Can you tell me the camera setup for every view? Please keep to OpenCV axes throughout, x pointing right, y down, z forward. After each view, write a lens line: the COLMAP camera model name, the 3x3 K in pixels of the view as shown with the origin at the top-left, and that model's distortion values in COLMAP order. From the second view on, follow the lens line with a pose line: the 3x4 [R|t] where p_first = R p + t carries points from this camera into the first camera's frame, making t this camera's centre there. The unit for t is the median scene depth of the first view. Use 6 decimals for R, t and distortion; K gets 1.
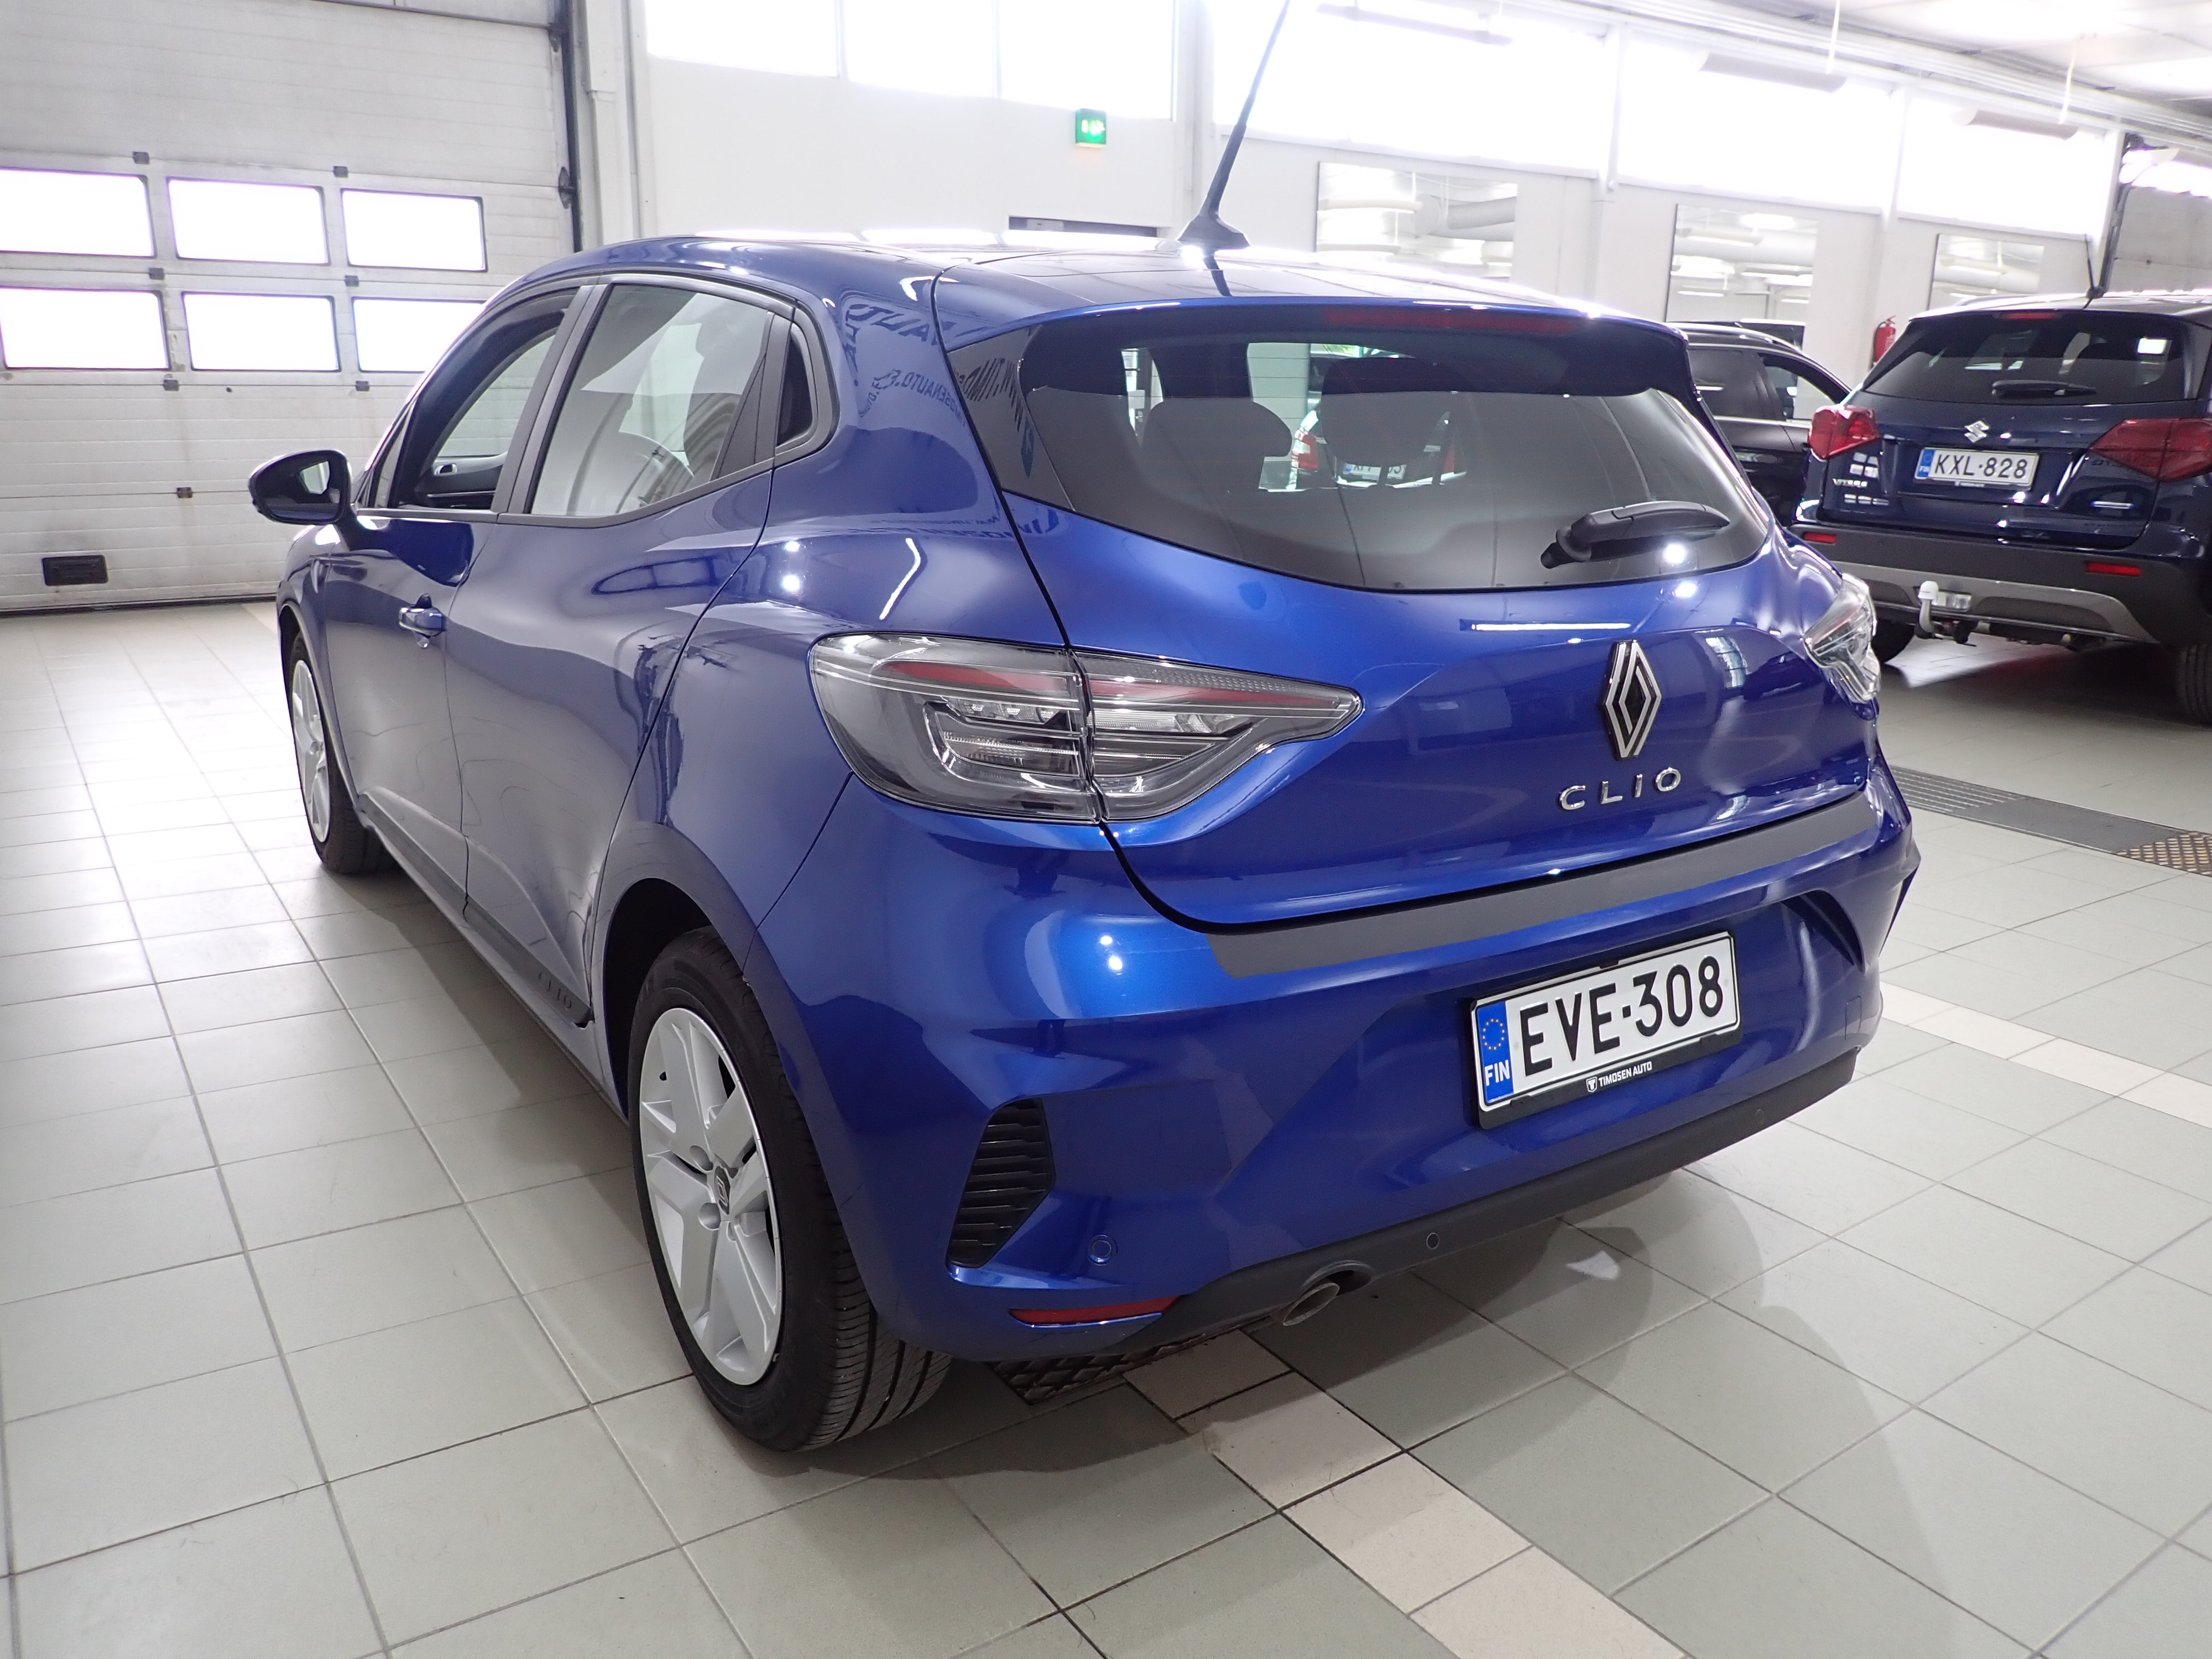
lens RADIAL K [[1619.5, 0, 1092.6], [0, 1619.5, 836.6], [0, 0, 1]] dist [0.006299, -0.010847]
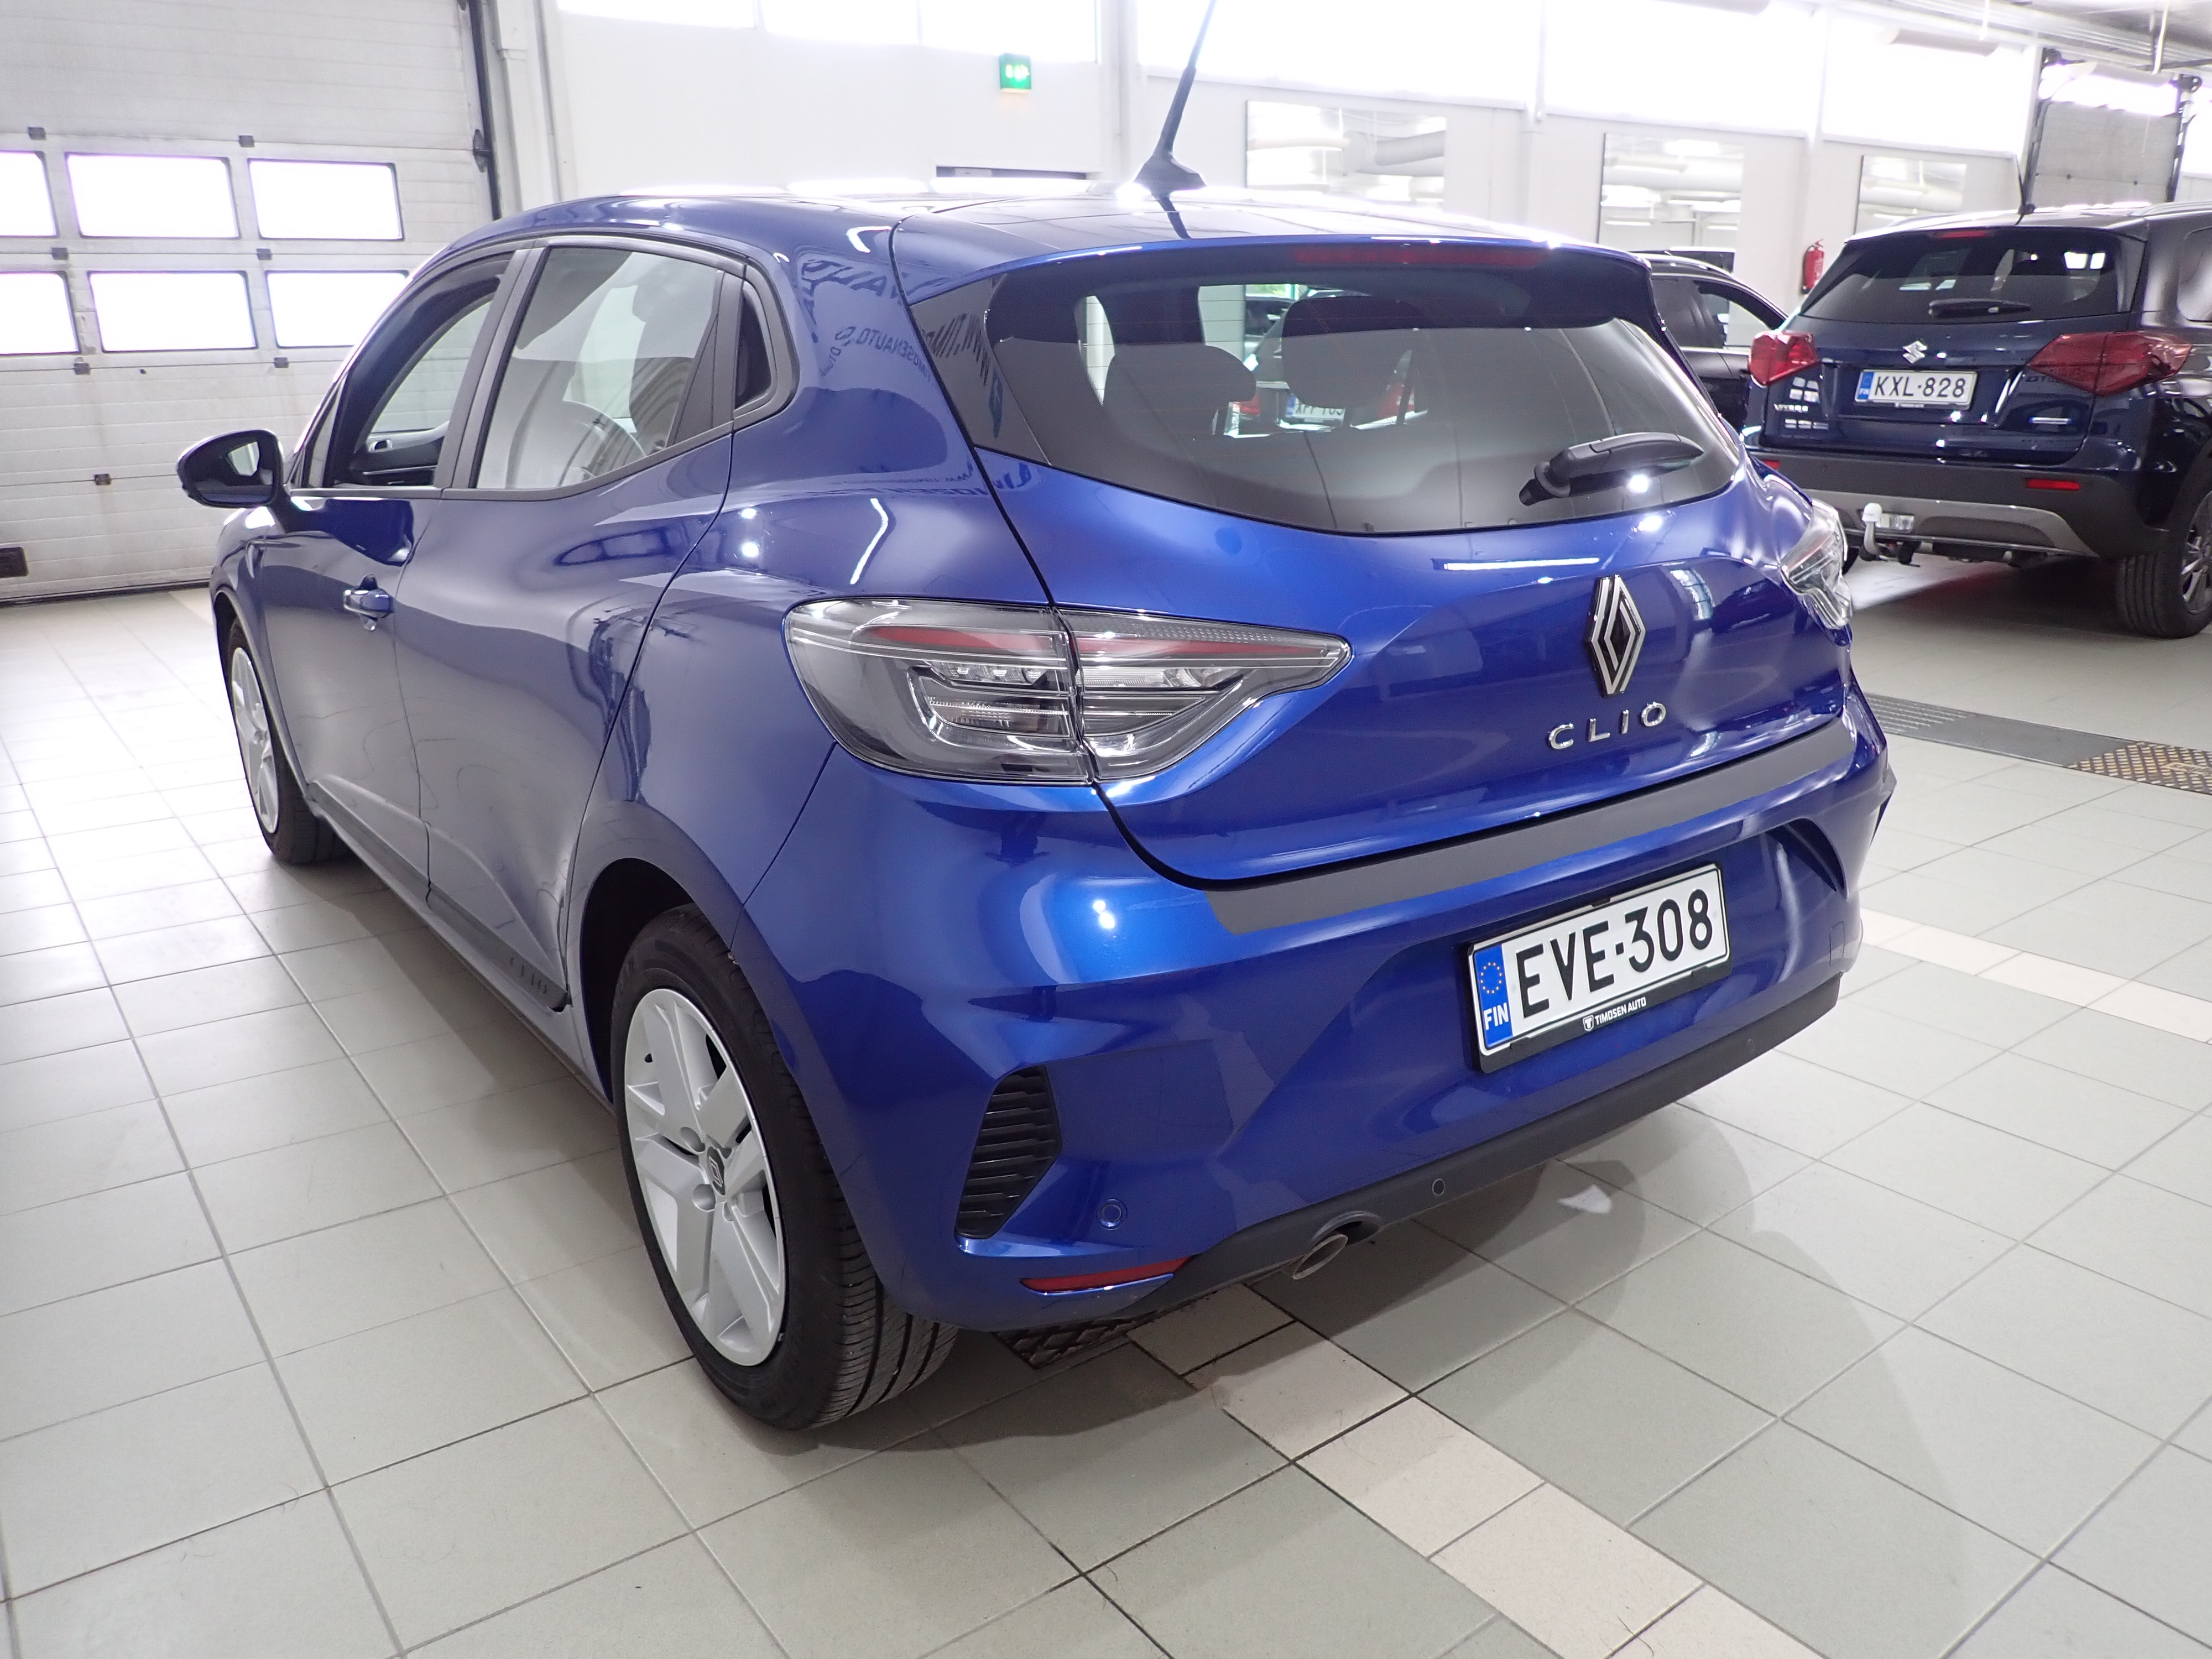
lens RADIAL K [[1619.5, 0, 1092.6], [0, 1619.5, 836.6], [0, 0, 1]] dist [0.006299, -0.010847]
pose [[0.998604, -0.043713, 0.029665, -0.019864], [0.042855, 0.998661, 0.028990, -0.003510], [-0.030892, -0.027678, 0.999139, 0.013979]]
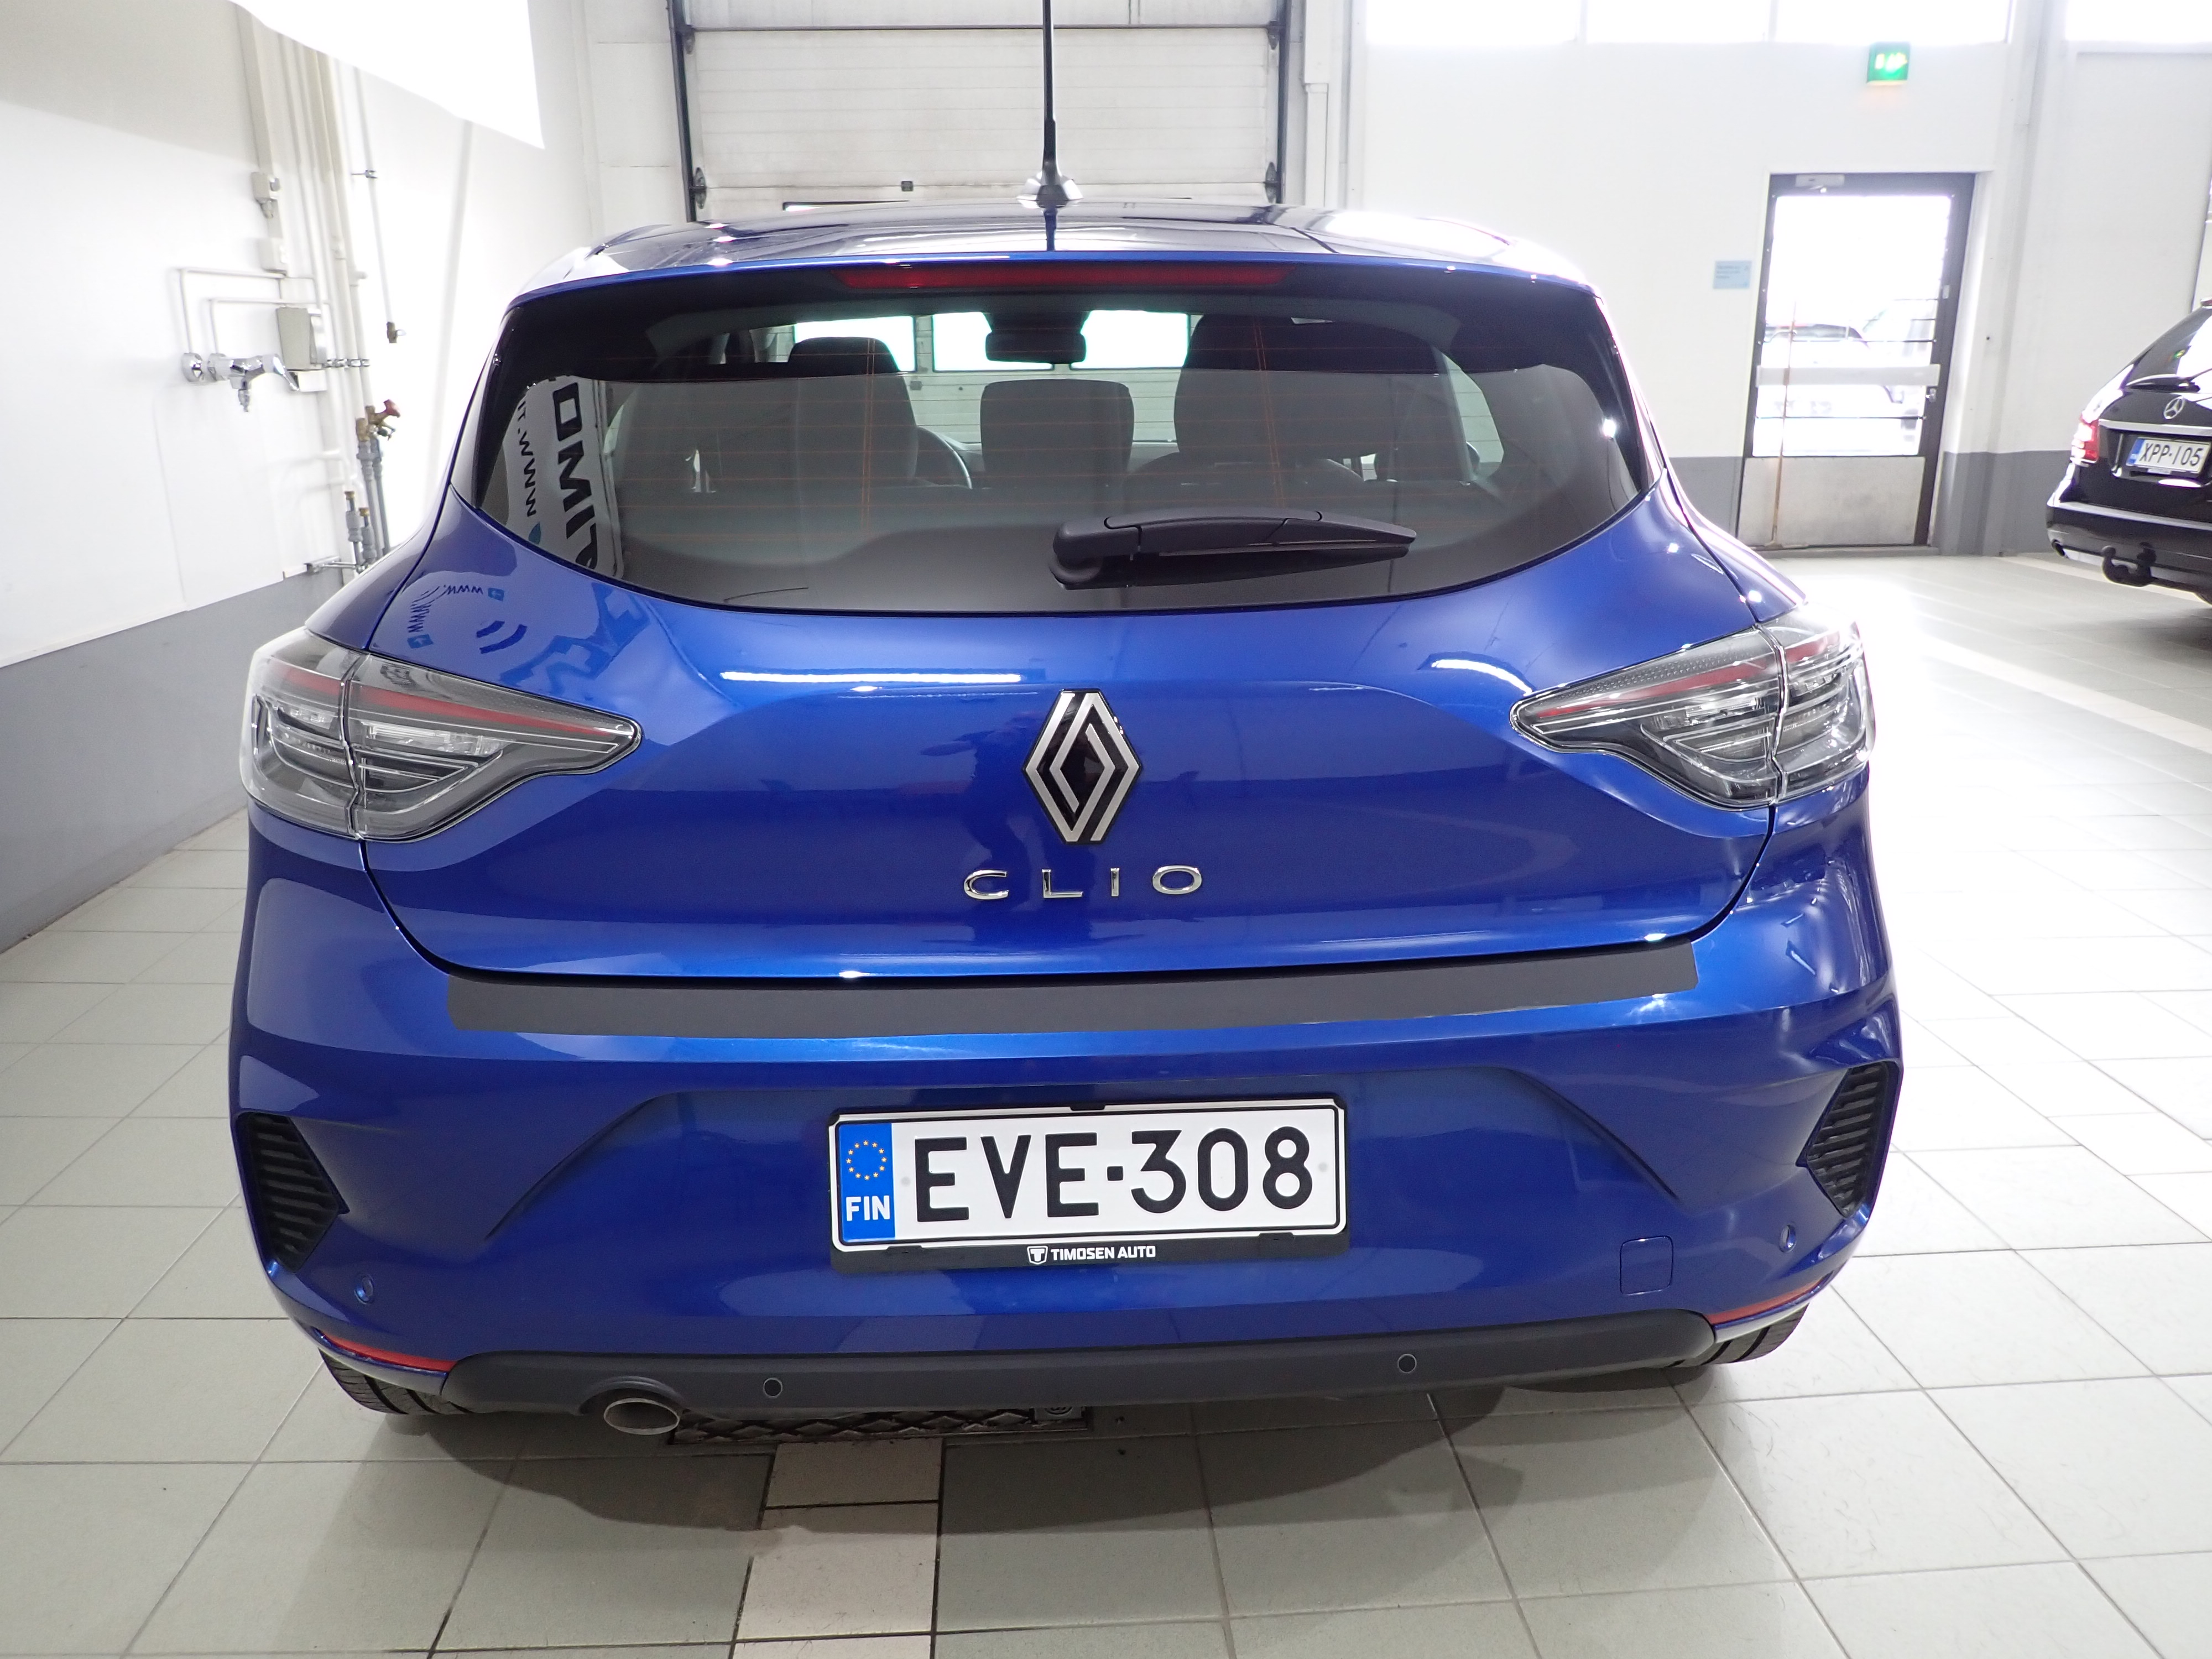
lens RADIAL K [[1619.5, 0, 1092.6], [0, 1619.5, 836.6], [0, 0, 1]] dist [0.006299, -0.010847]
pose [[0.857234, 0.121333, -0.500428, 0.642175], [-0.117965, 0.992271, 0.038510, -0.073223], [0.501233, 0.026021, 0.864921, 0.308765]]
